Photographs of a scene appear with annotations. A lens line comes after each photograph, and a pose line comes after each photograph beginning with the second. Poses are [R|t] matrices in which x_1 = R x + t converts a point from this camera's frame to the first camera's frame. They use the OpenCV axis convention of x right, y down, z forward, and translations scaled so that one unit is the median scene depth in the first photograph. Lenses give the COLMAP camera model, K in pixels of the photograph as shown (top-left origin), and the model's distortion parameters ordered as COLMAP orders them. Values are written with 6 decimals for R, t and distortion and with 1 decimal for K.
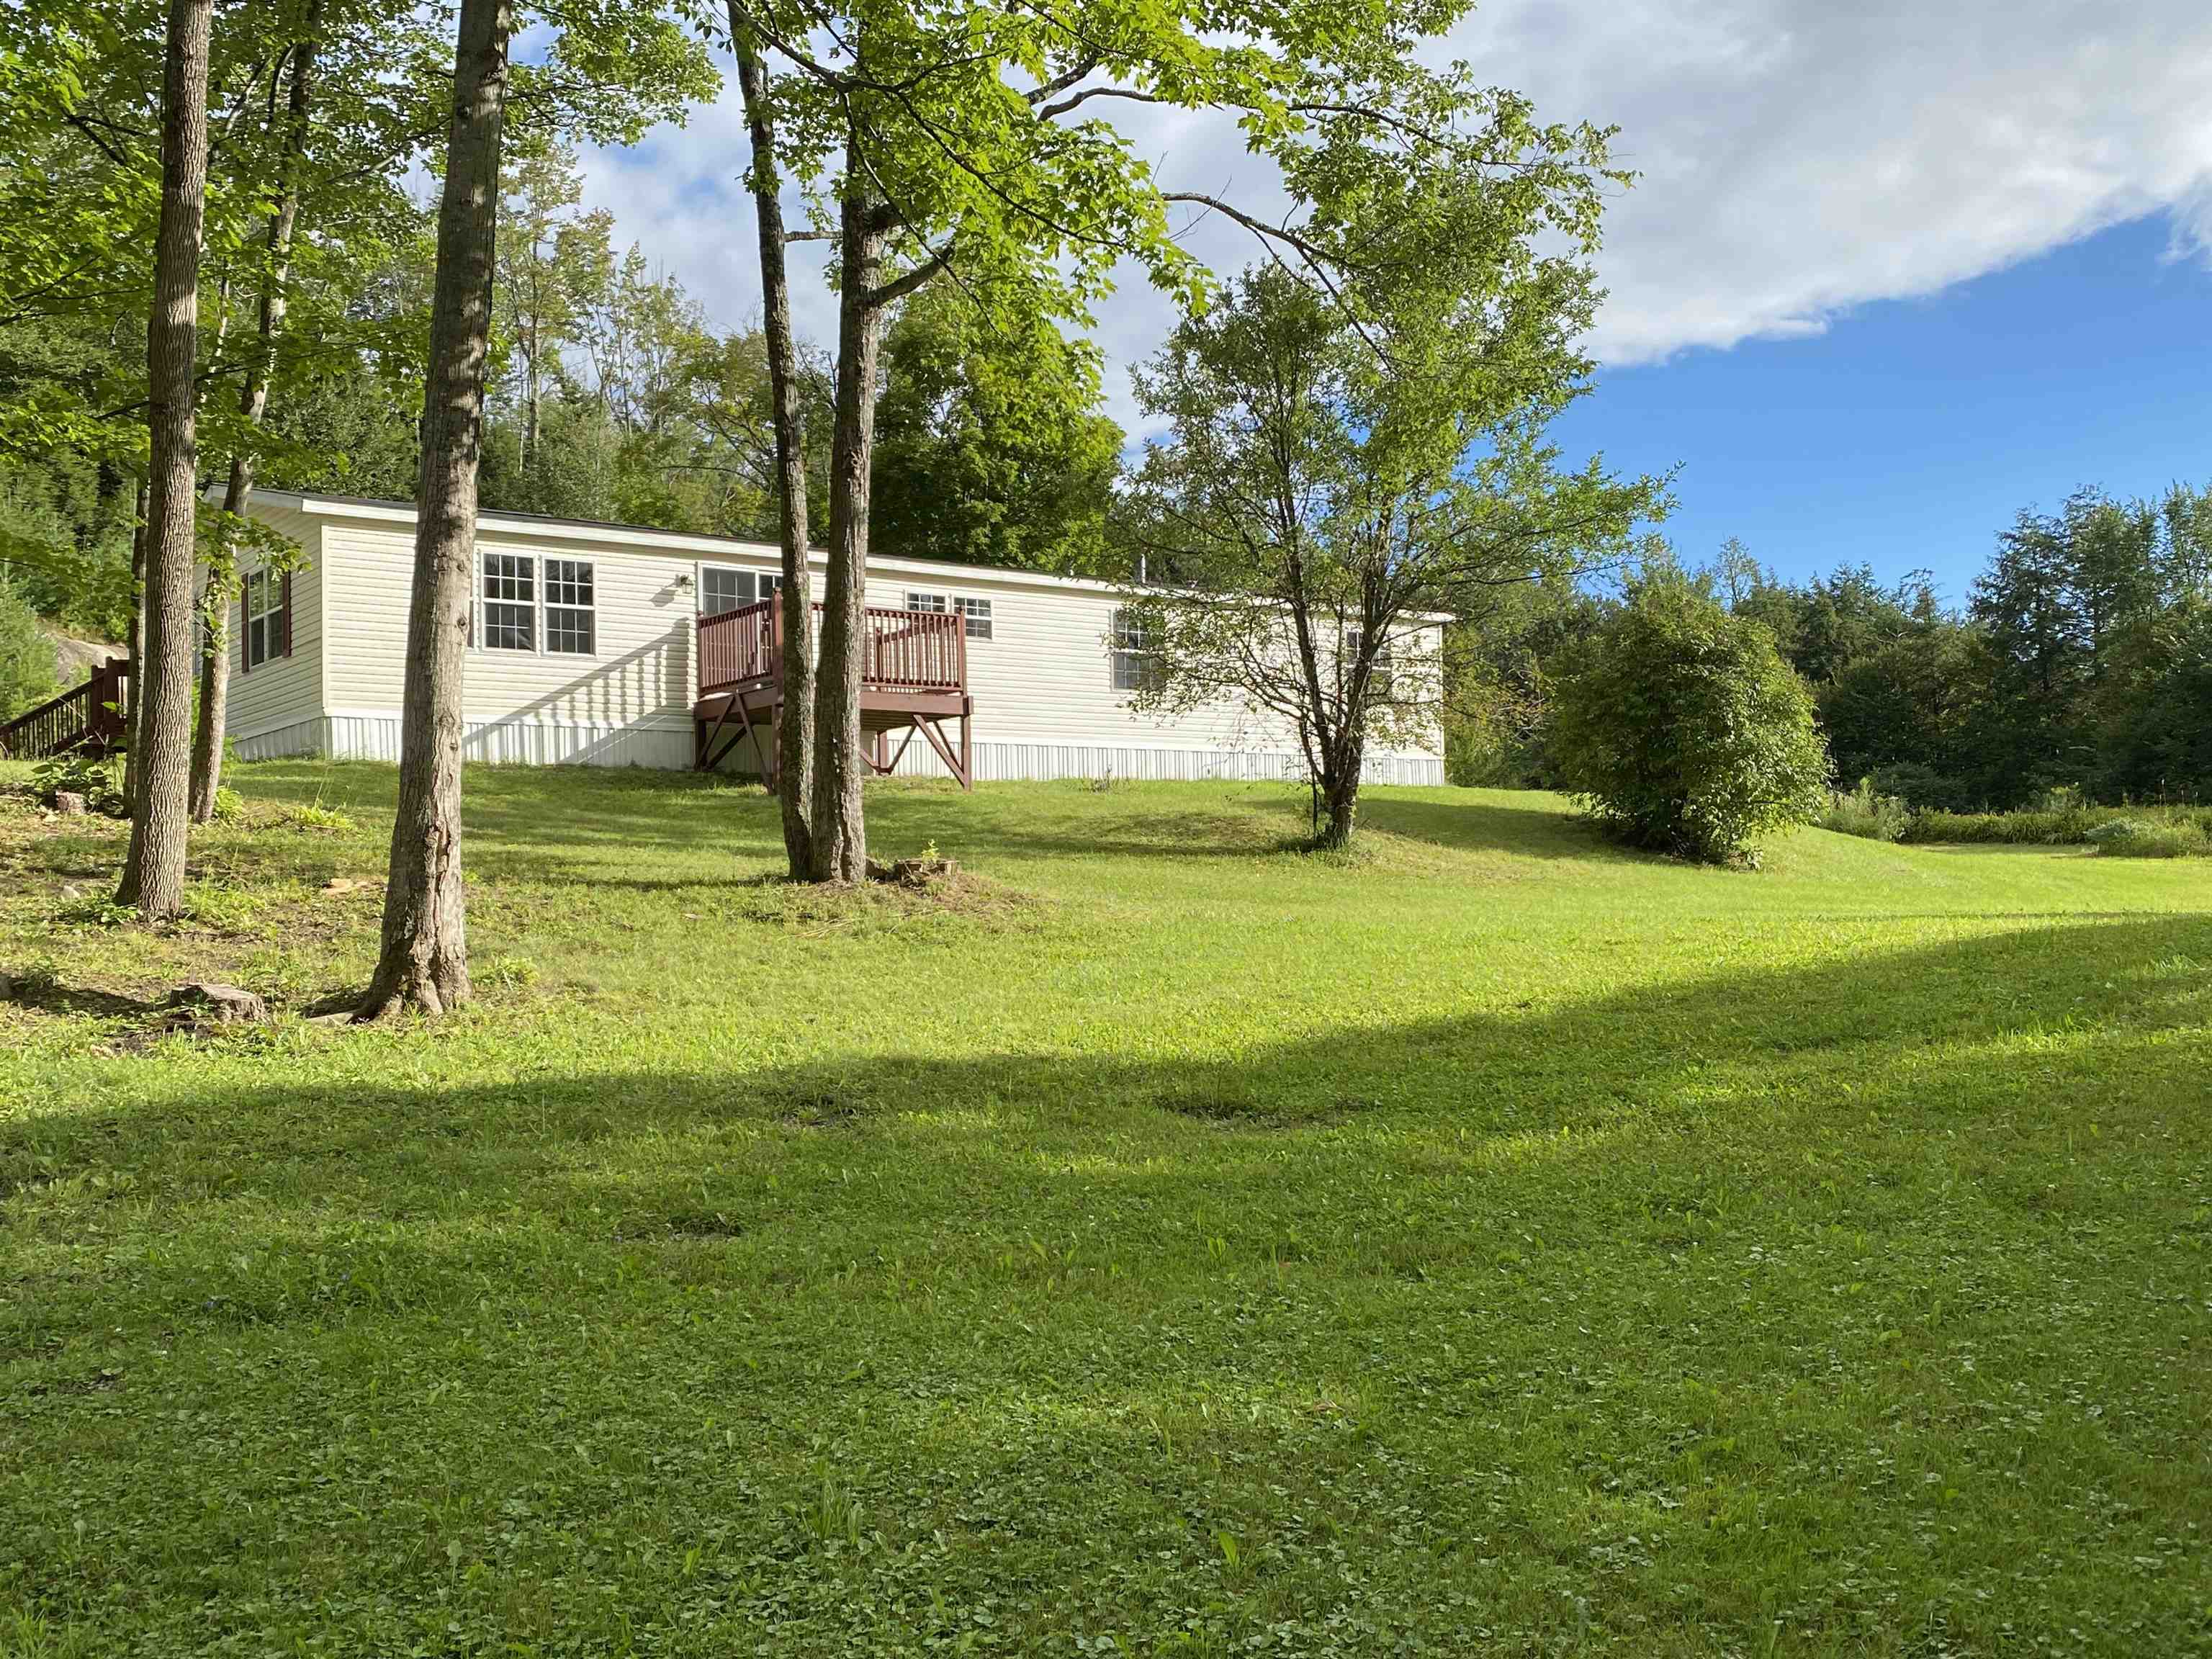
lens RADIAL K [[2105.8, 0, 1106.2], [0, 2105.8, 840.0], [0, 0, 1]] dist [0.046450, 0.000000]
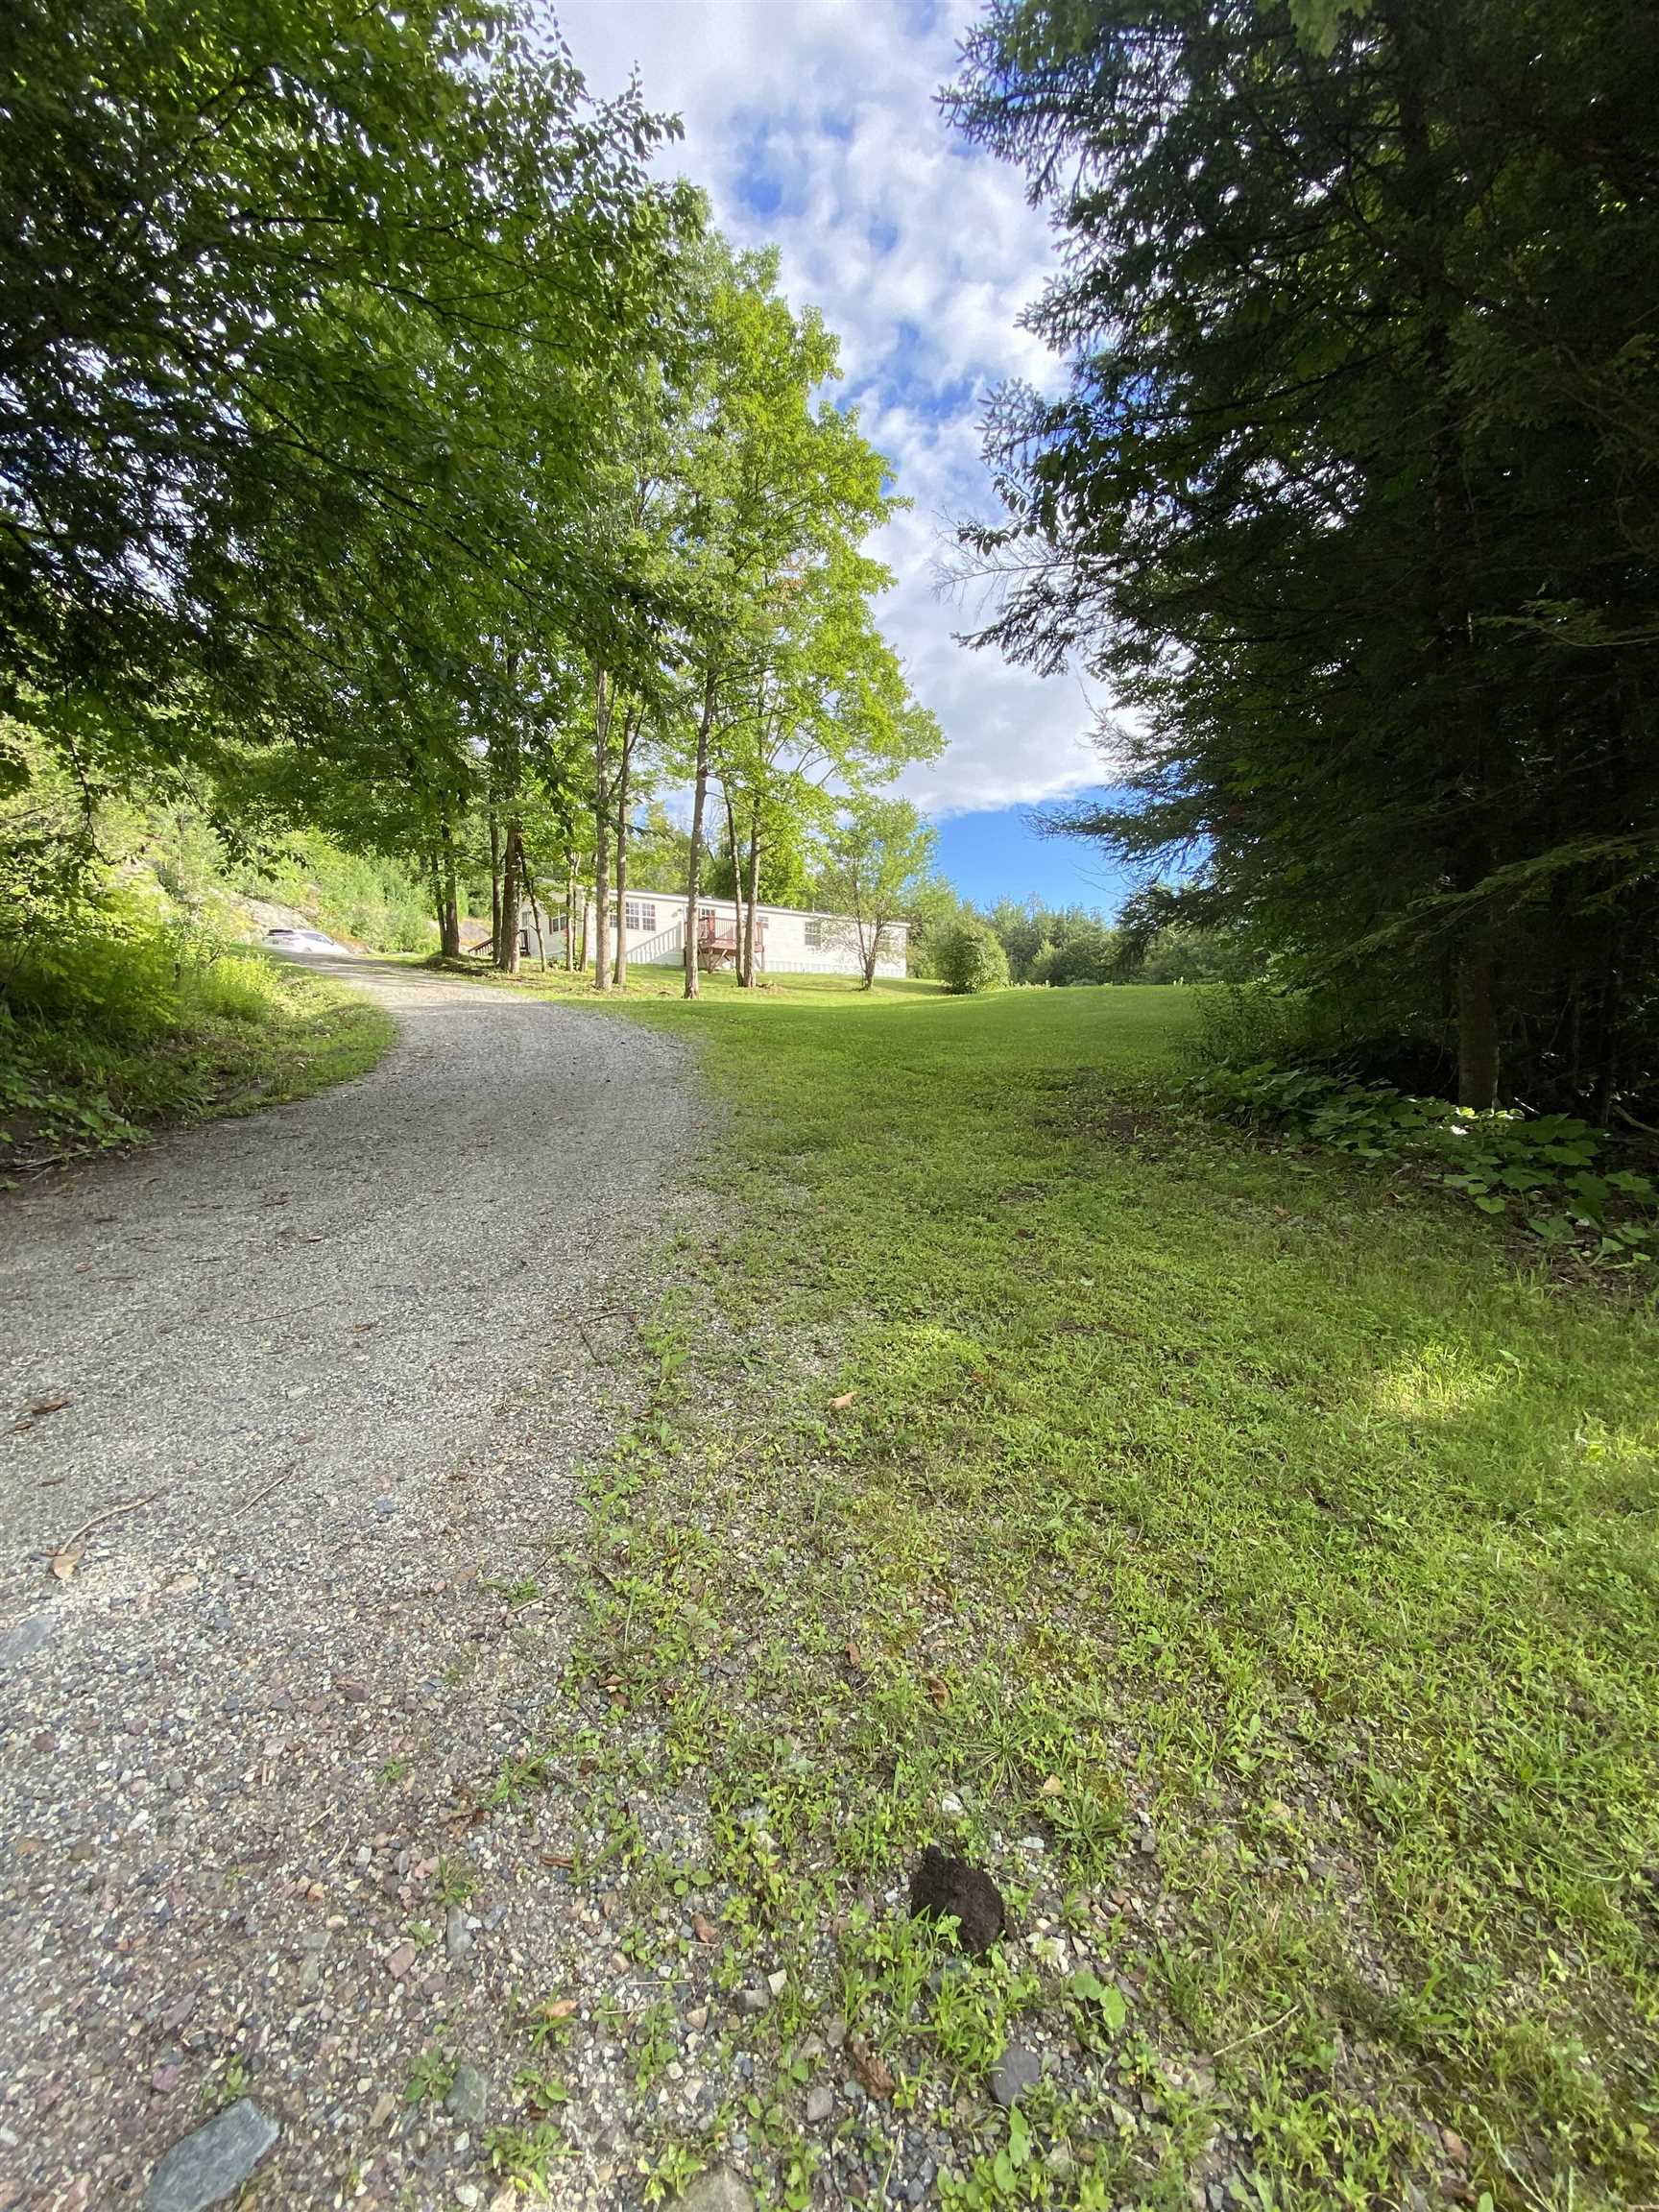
lens RADIAL K [[880.1, 0, 821.0], [0, 880.1, 1117.0], [0, 0, 1]] dist [-0.017432, -0.005838]
pose [[0.999045, 0.012657, 0.041815, -0.027271], [-0.017647, 0.992469, 0.121218, 0.032565], [-0.039966, -0.121840, 0.991745, -0.457576]]
